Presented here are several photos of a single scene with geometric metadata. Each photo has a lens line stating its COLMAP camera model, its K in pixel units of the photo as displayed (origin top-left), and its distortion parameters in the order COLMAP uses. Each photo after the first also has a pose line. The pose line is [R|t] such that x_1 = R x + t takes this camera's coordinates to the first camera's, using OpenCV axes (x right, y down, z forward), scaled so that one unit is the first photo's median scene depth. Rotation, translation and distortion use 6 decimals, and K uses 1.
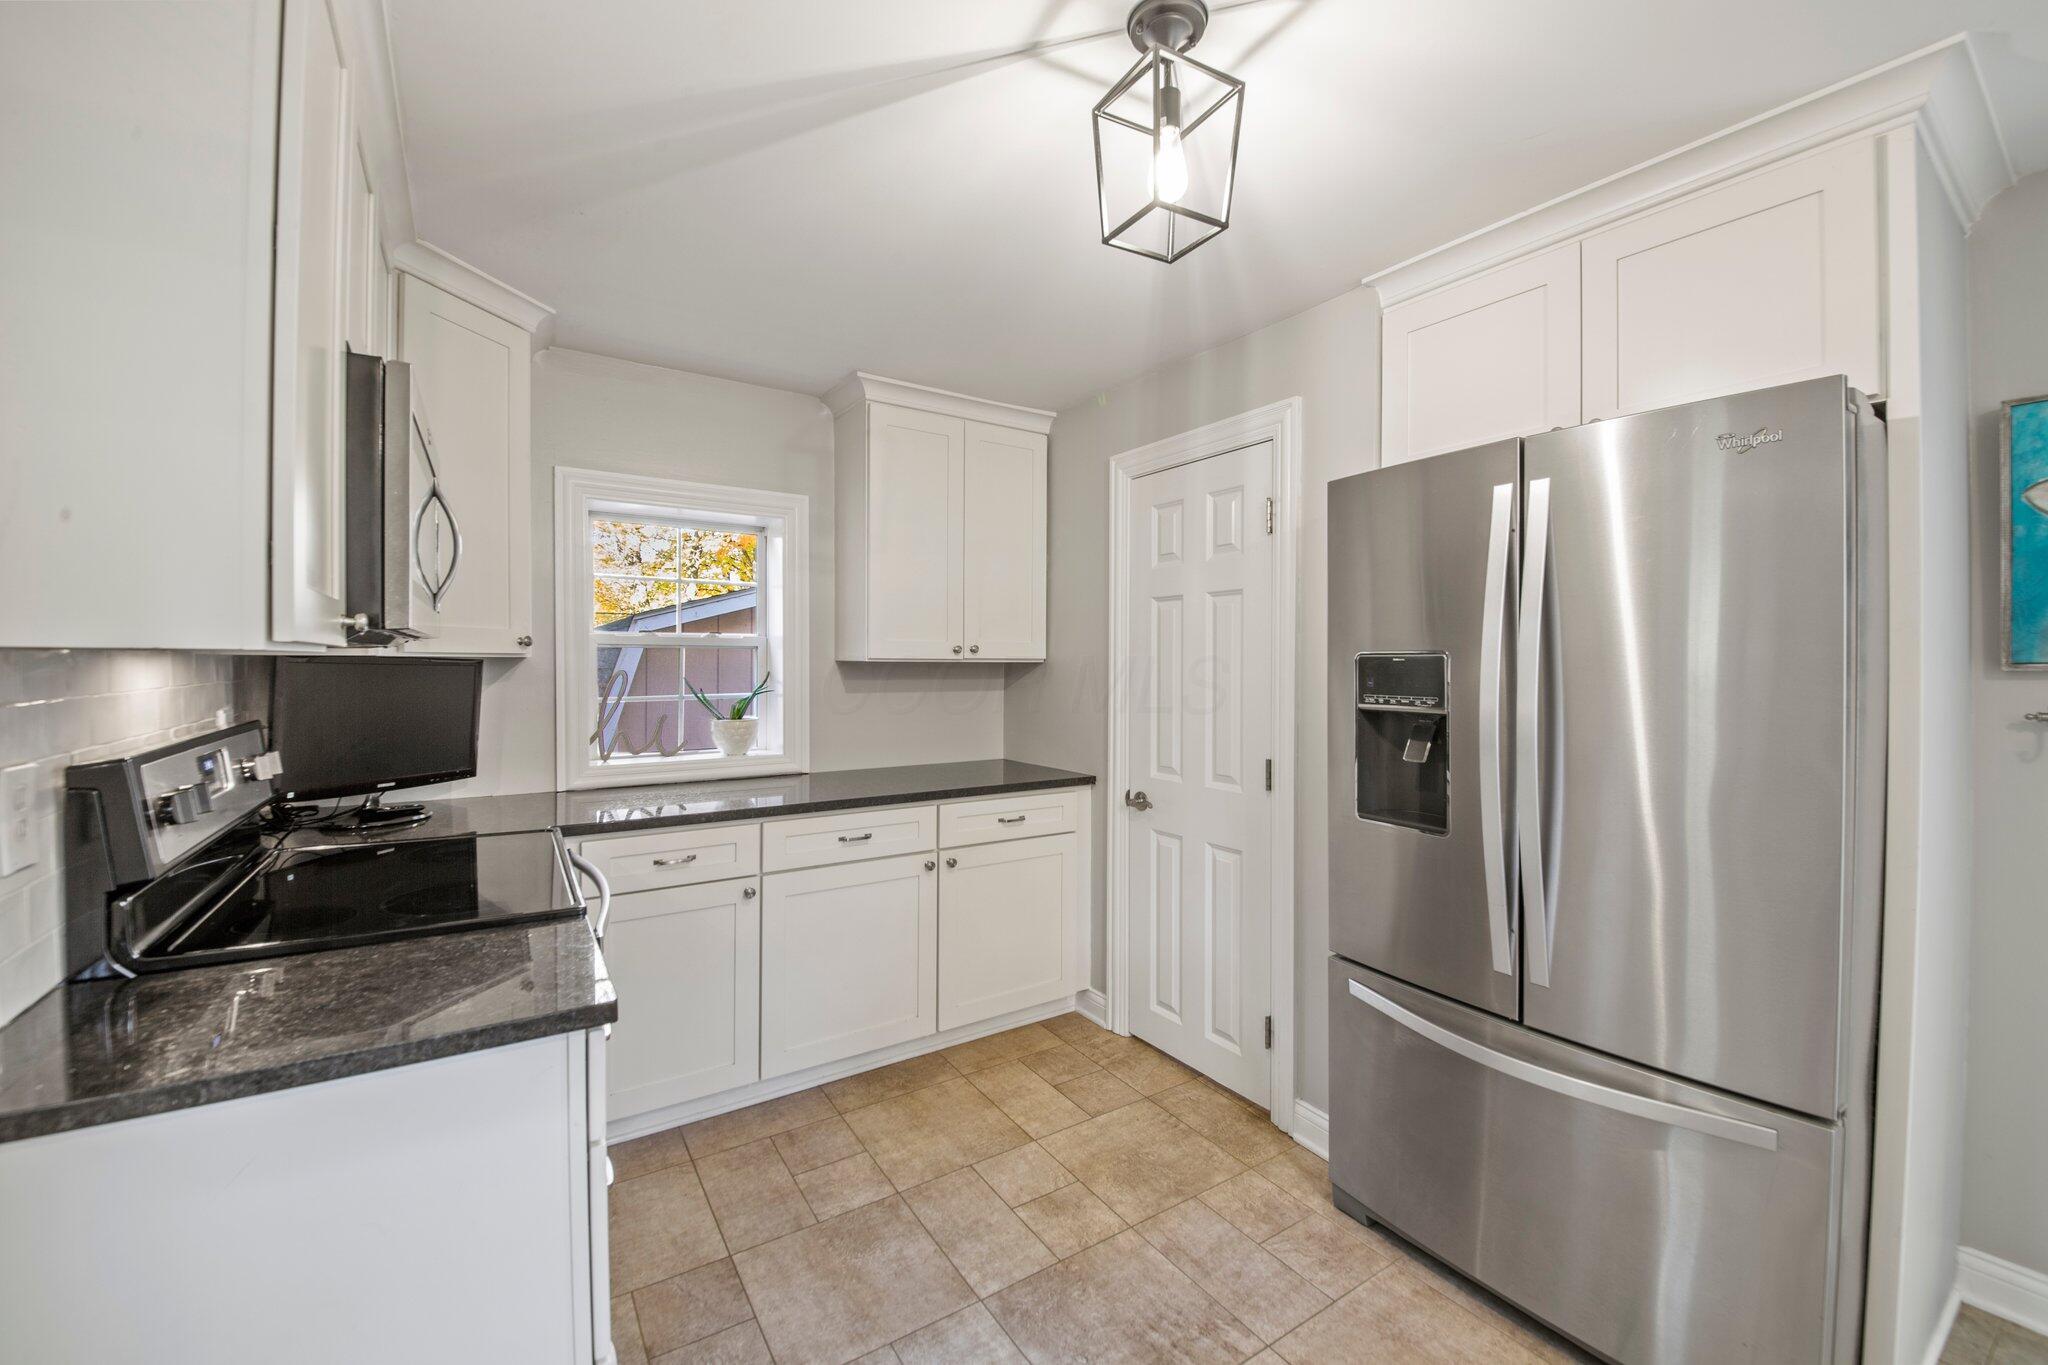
lens RADIAL K [[826.0, 0, 1015.7], [0, 826.0, 666.5], [0, 0, 1]] dist [0.000580, -0.000169]
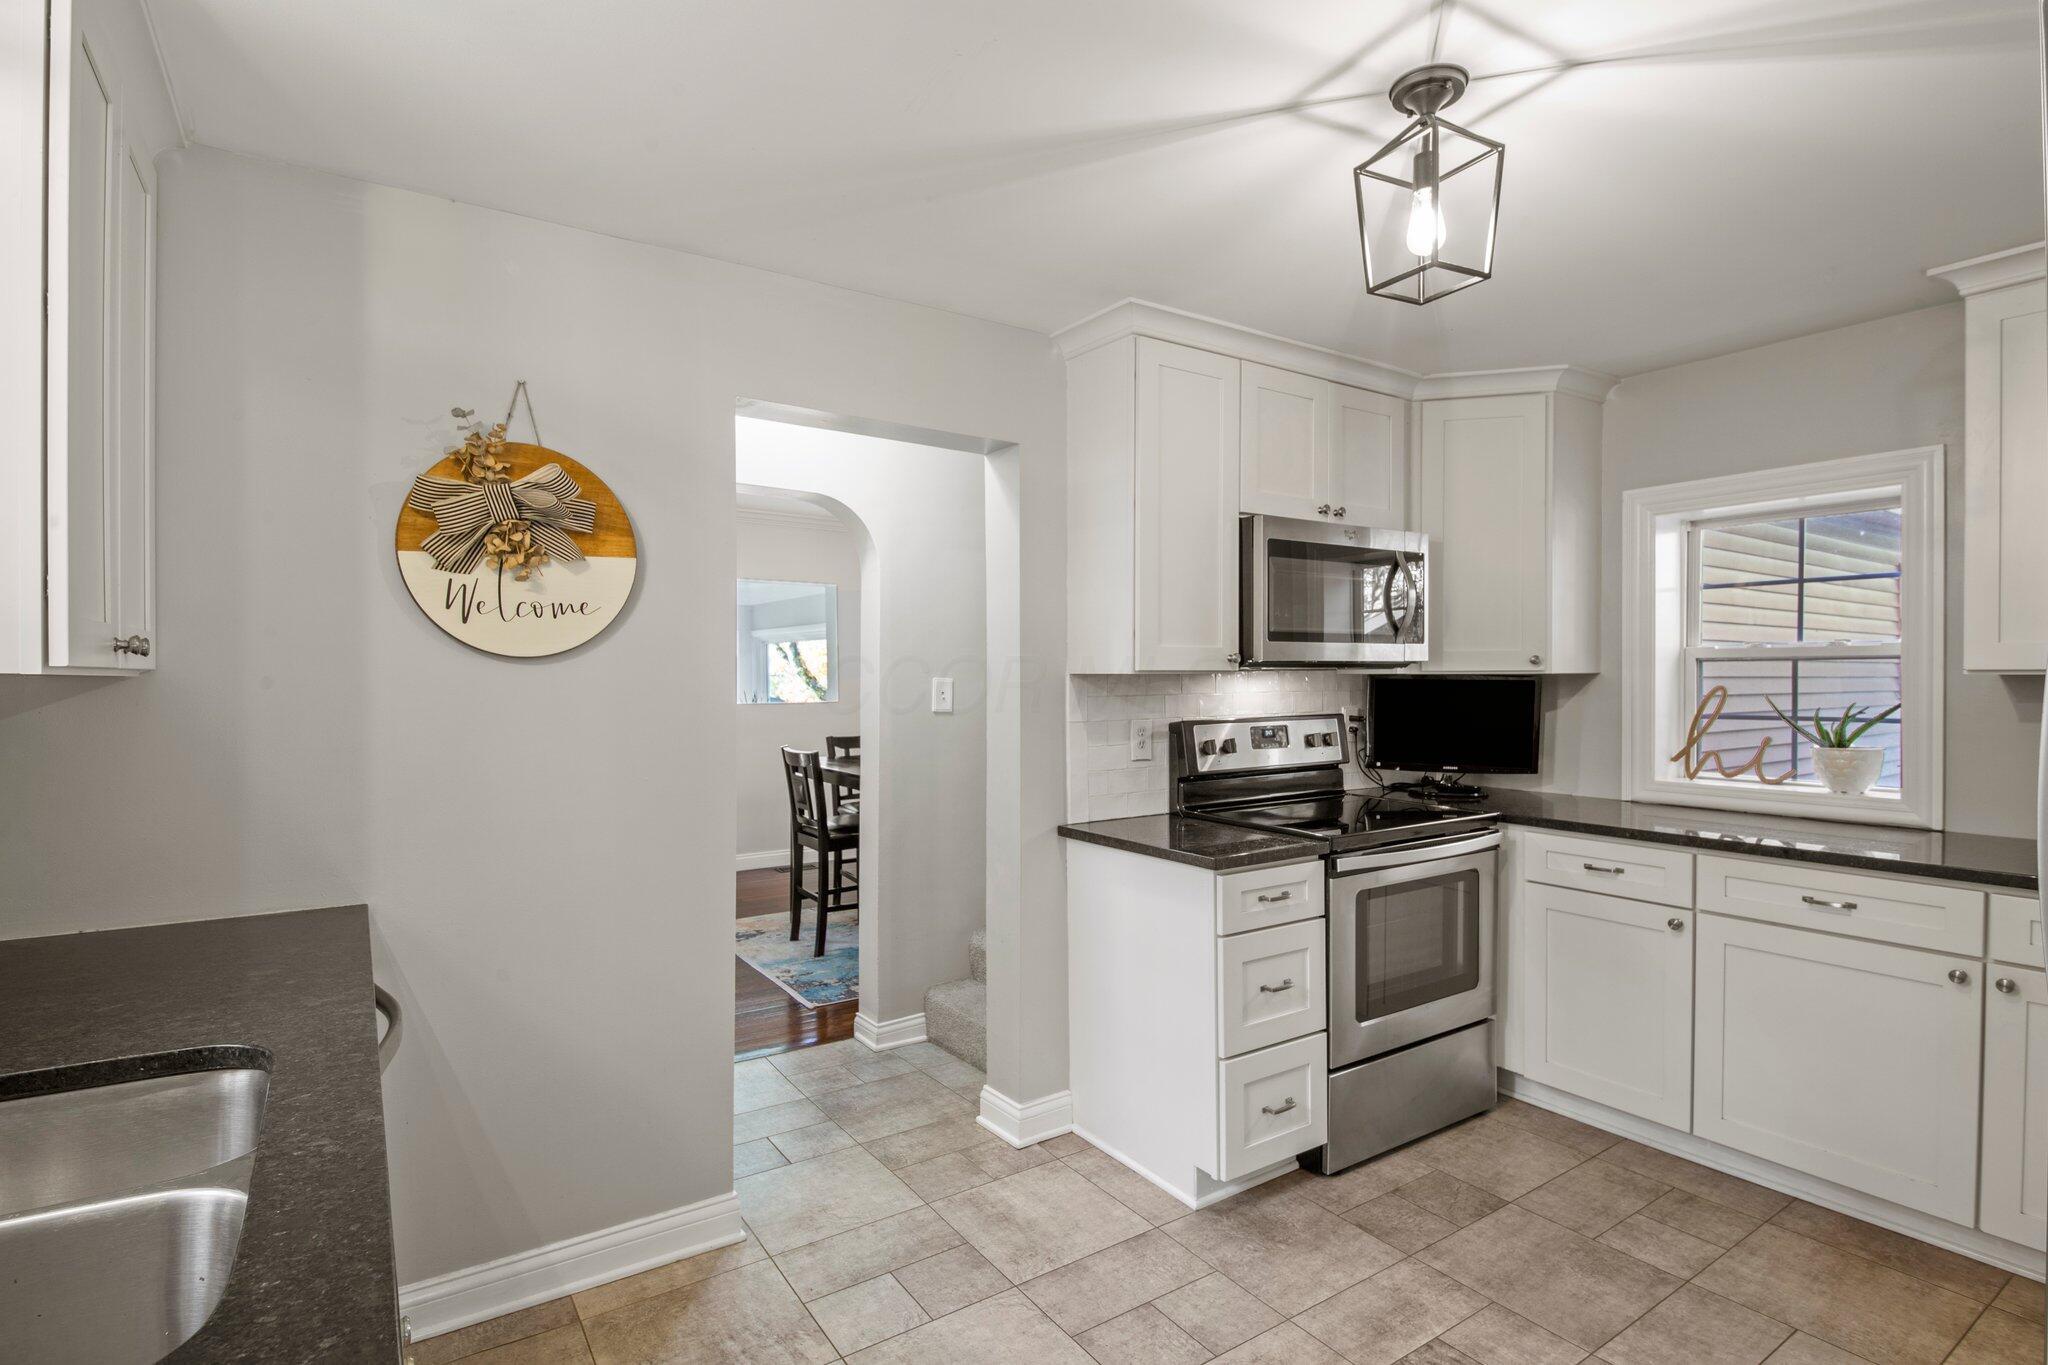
lens RADIAL K [[998.2, 0, 1024.0], [0, 998.2, 682.5], [0, 0, 1]] dist [-0.000551, -0.000201]
pose [[0.023313, 0.005357, -0.999714, 0.715517], [-0.001114, 0.999985, 0.005333, -0.004640], [0.999728, 0.000989, 0.023319, 0.213139]]
